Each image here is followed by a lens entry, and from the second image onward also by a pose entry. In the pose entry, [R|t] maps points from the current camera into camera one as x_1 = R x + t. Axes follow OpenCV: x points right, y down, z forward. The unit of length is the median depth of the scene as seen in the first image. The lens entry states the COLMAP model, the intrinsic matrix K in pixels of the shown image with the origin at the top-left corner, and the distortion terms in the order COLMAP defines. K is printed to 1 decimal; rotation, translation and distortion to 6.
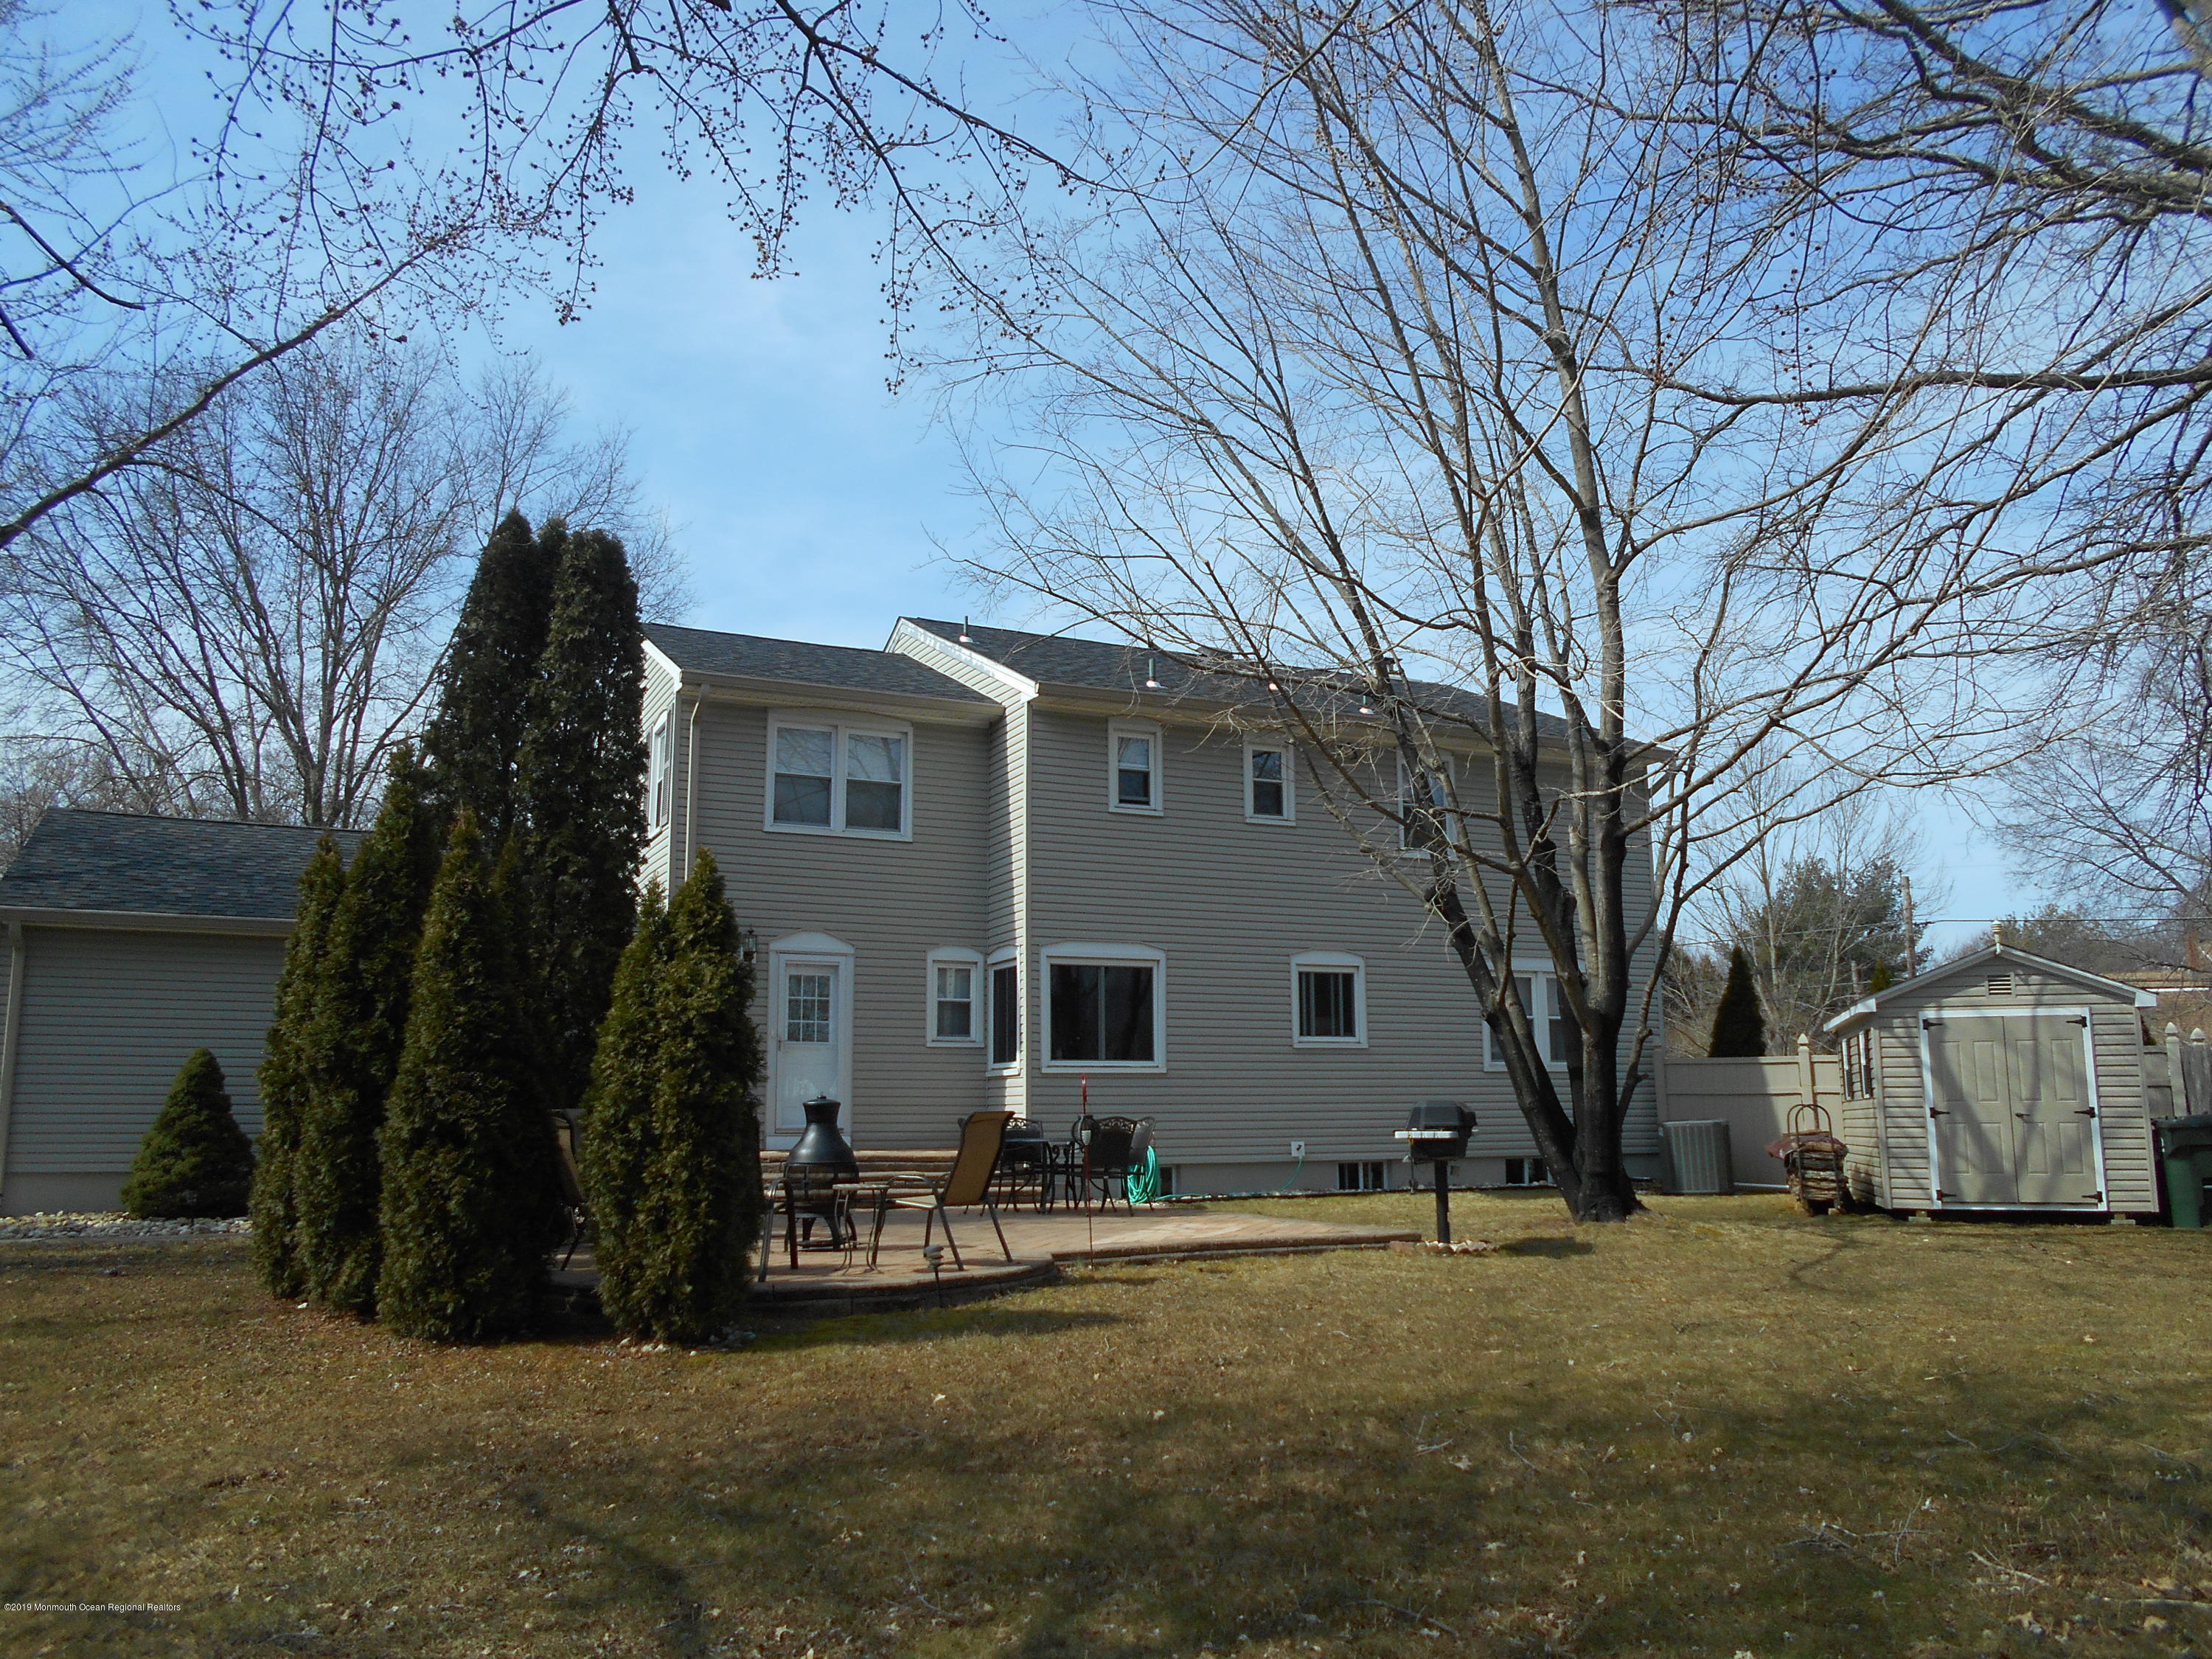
lens RADIAL K [[1667.7, 0, 1104.2], [0, 1667.7, 924.9], [0, 0, 1]] dist [-0.000852, 0.000357]
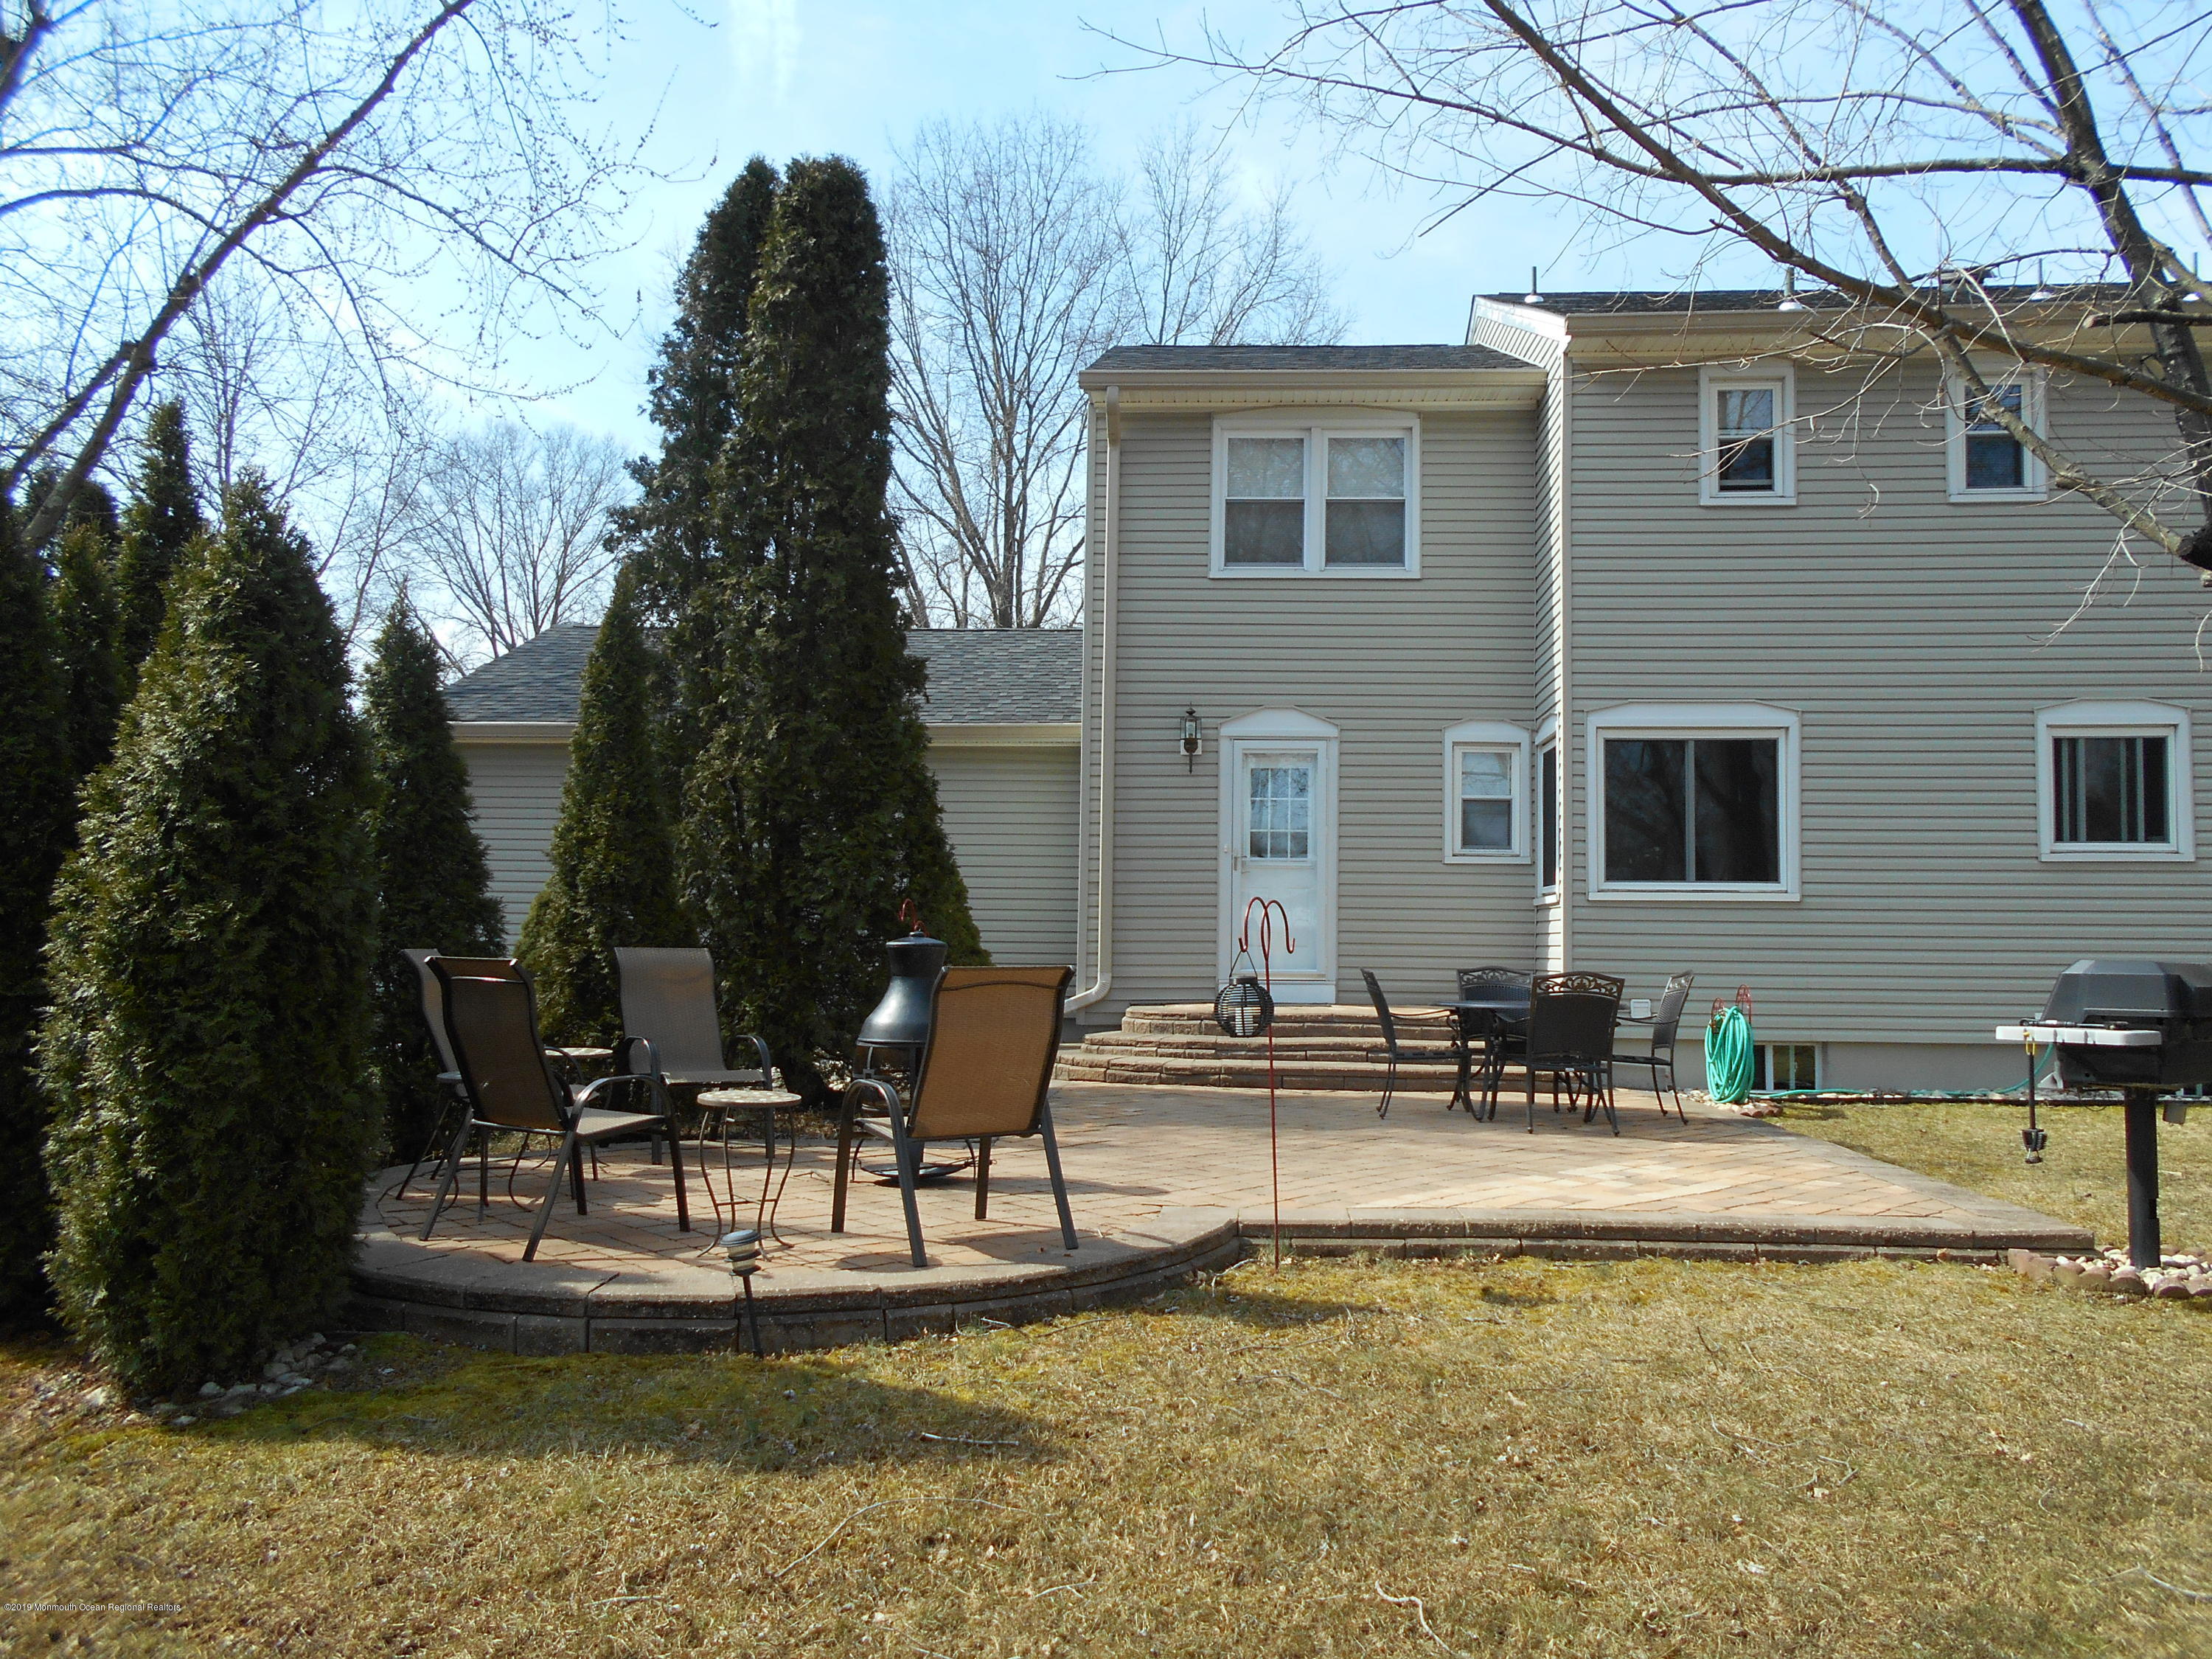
lens RADIAL K [[1703.8, 0, 1106.0], [0, 1703.8, 829.5], [0, 0, 1]] dist [0.004550, 0.006752]
pose [[0.876978, -0.017712, -0.480205, 0.118843], [0.040079, 0.998535, 0.036365, 0.026305], [0.478857, -0.051137, 0.876402, 0.292594]]
